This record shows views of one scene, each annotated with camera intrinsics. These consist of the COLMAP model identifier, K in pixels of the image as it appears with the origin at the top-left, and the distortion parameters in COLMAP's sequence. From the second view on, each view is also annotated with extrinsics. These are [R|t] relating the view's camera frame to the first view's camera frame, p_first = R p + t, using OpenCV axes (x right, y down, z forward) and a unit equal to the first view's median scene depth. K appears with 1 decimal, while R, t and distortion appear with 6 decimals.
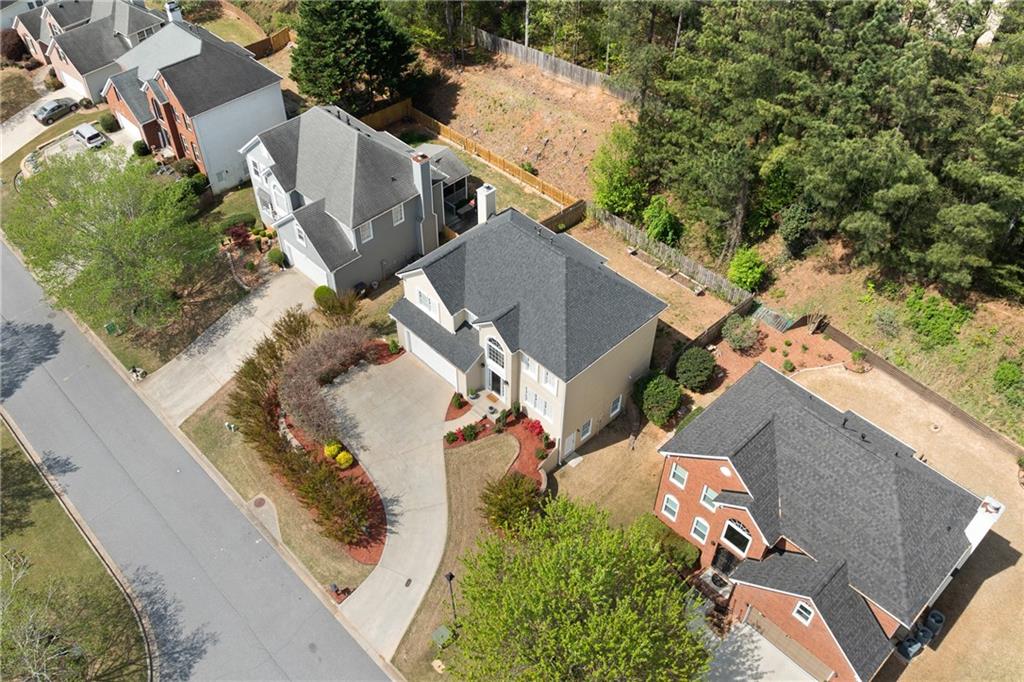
lens RADIAL K [[861.8, 0, 512.0], [0, 861.8, 341.0], [0, 0, 1]] dist [-0.034902, -0.001849]
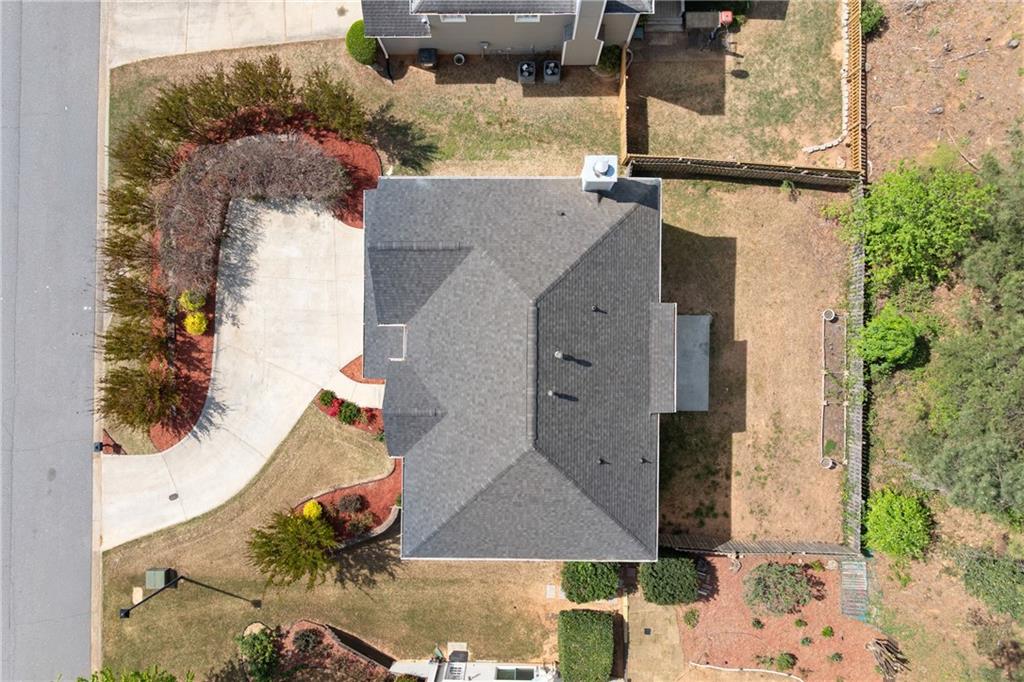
lens RADIAL K [[861.8, 0, 512.0], [0, 861.8, 341.0], [0, 0, 1]] dist [-0.034902, -0.001849]
pose [[0.709817, 0.704381, -0.002709, 0.005514], [-0.495025, 0.501574, 0.709489, -0.503428], [0.501109, -0.502266, 0.704712, 0.626210]]
